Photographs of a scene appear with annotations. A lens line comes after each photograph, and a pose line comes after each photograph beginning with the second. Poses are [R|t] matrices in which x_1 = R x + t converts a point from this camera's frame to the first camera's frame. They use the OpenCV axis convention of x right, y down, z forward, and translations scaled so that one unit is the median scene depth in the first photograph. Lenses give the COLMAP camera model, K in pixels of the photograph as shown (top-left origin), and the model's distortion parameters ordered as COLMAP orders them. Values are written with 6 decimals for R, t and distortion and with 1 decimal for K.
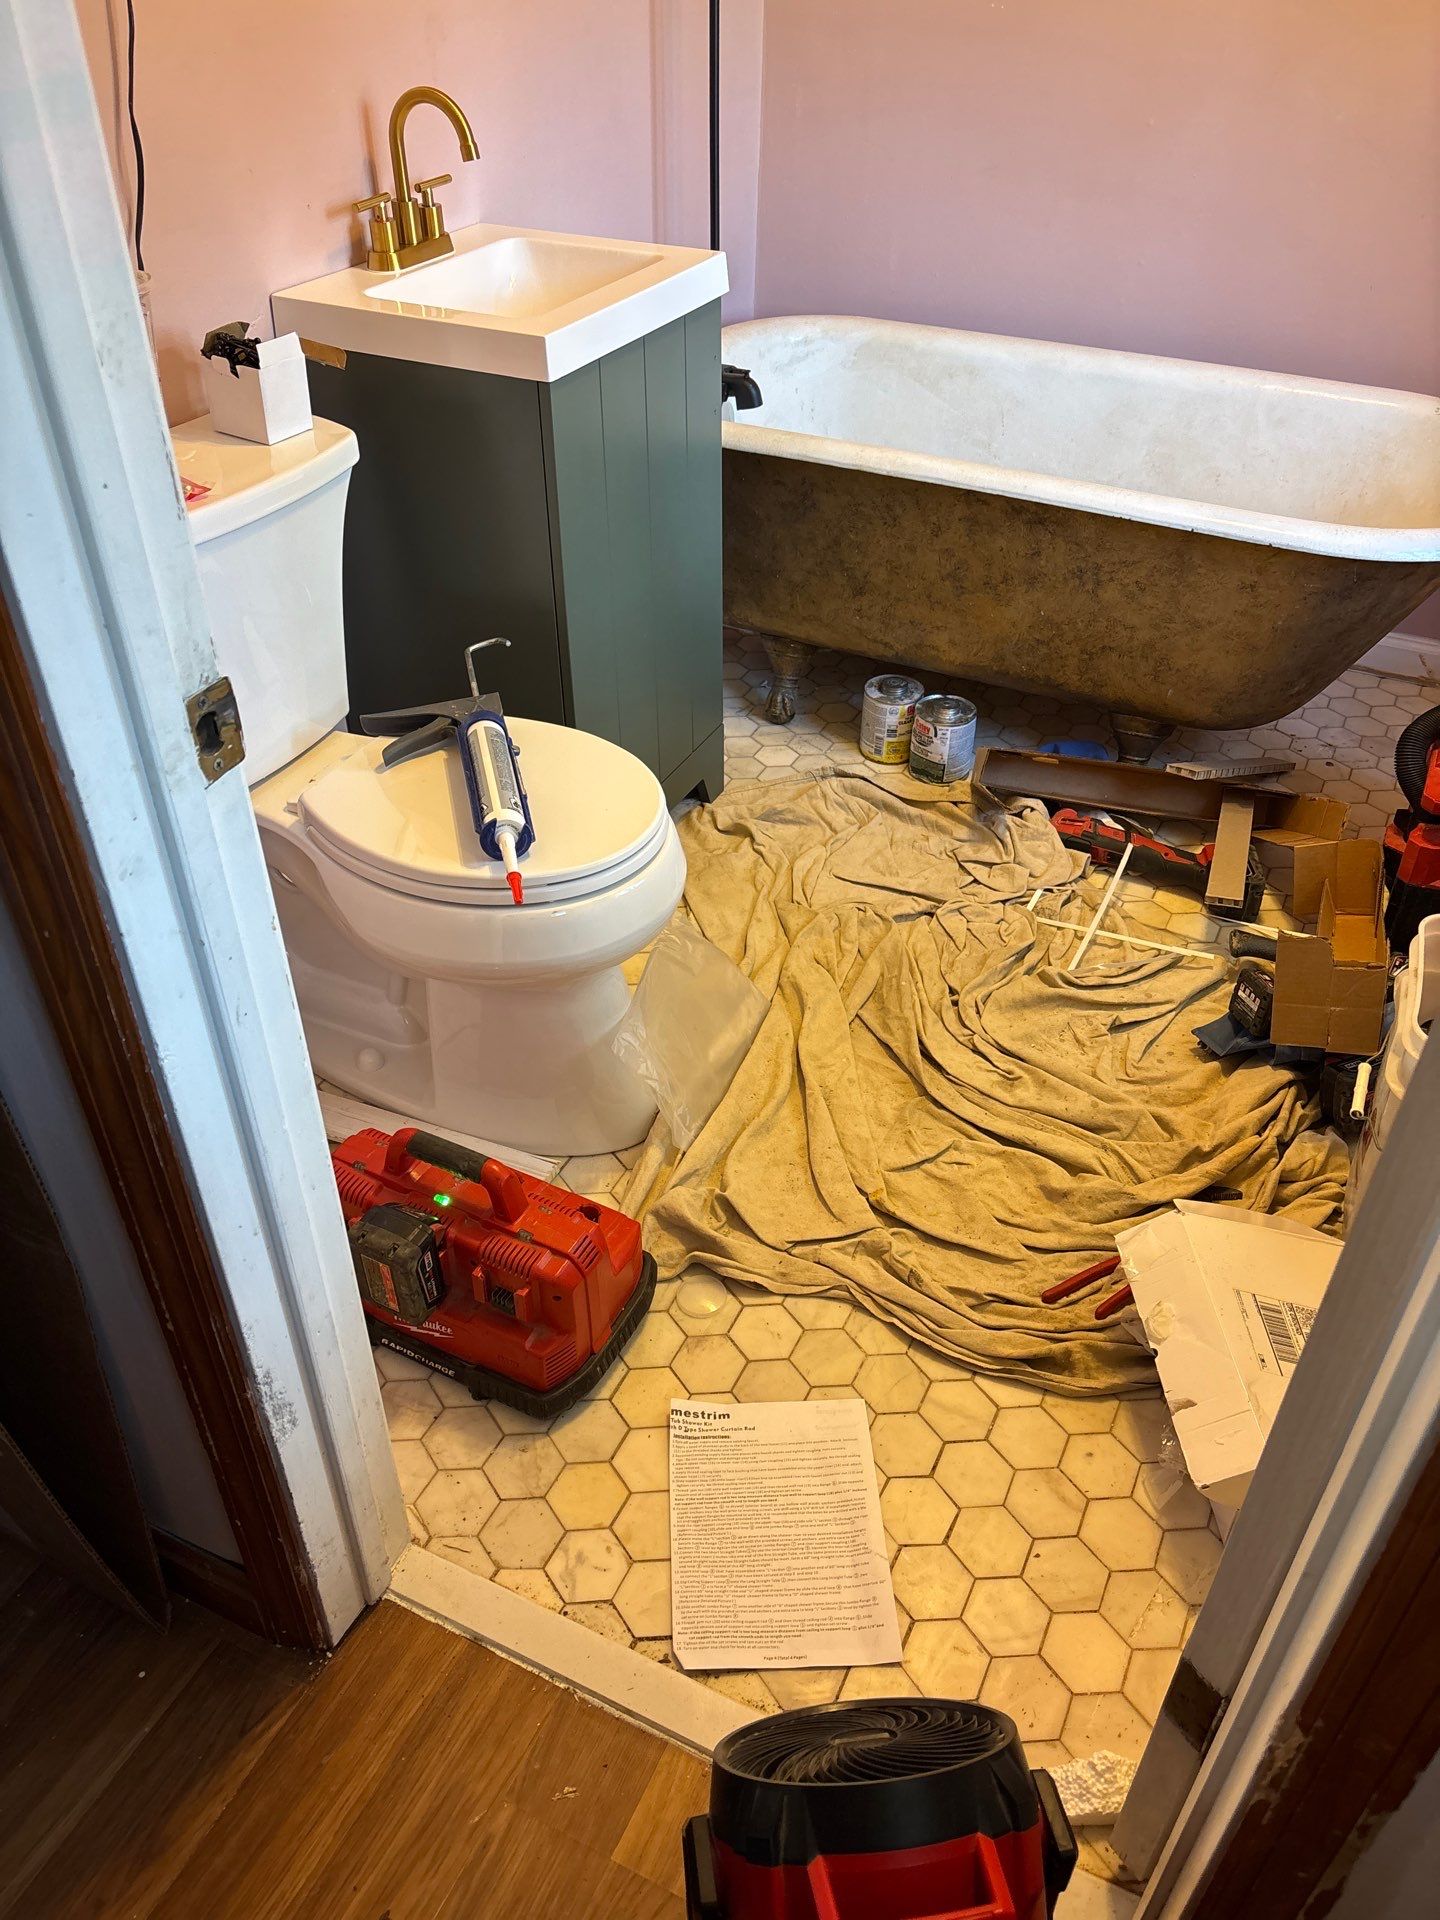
lens RADIAL K [[1464.9, 0, 718.2], [0, 1464.9, 964.4], [0, 0, 1]] dist [0.039990, -0.047839]
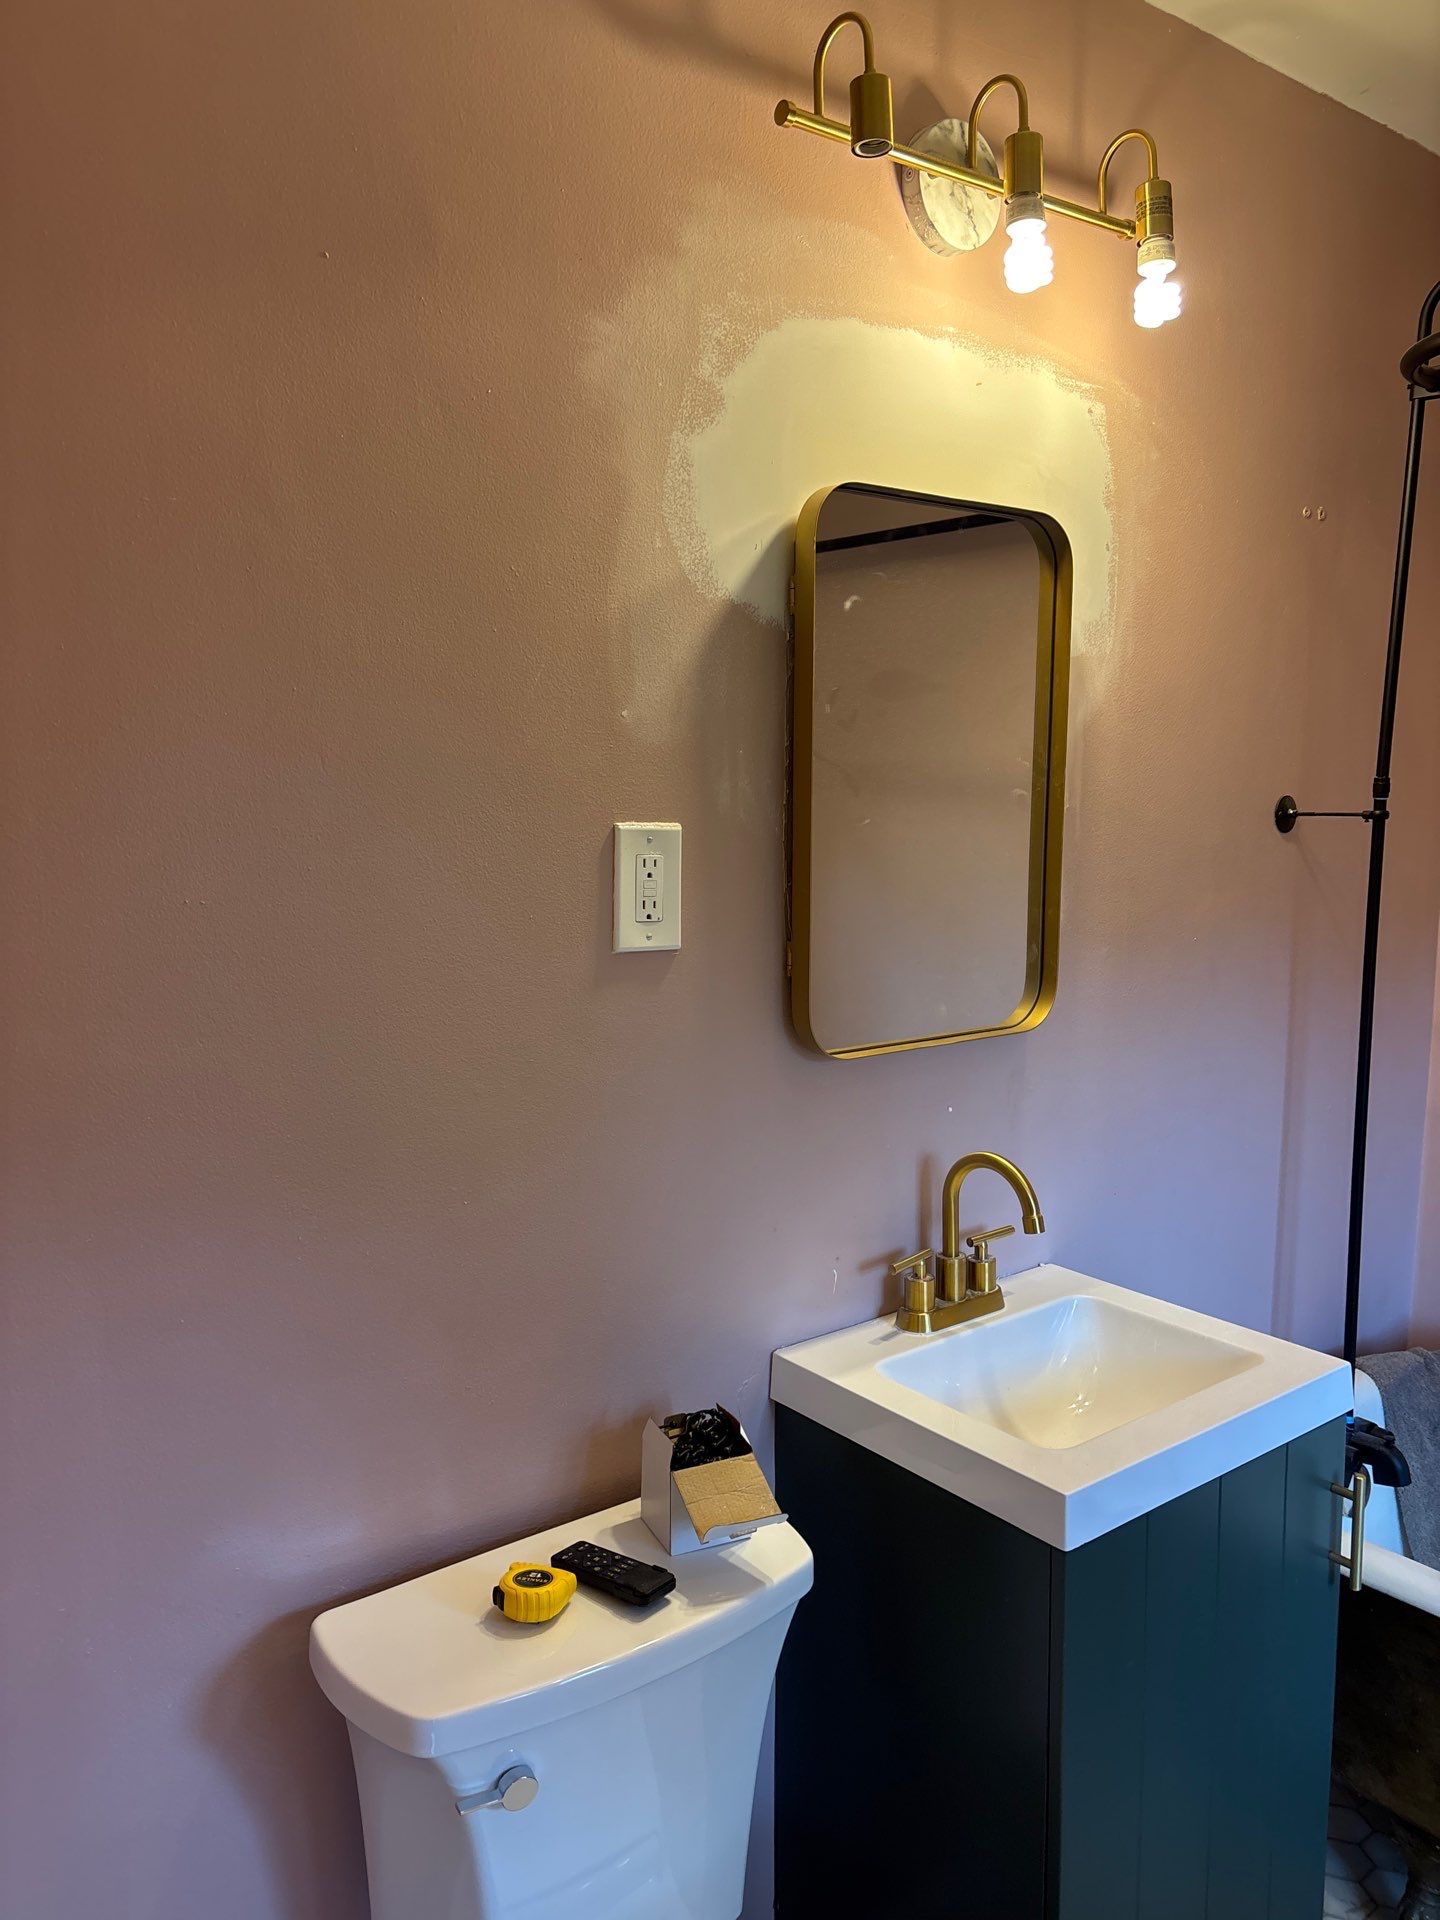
lens RADIAL K [[1464.9, 0, 723.6], [0, 1464.9, 960.0], [0, 0, 1]] dist [0.039990, -0.047839]
pose [[0.903002, 0.053091, -0.426343, 0.024006], [-0.257771, 0.860835, -0.438767, -0.214653], [0.343716, 0.506106, 0.791022, 0.149590]]
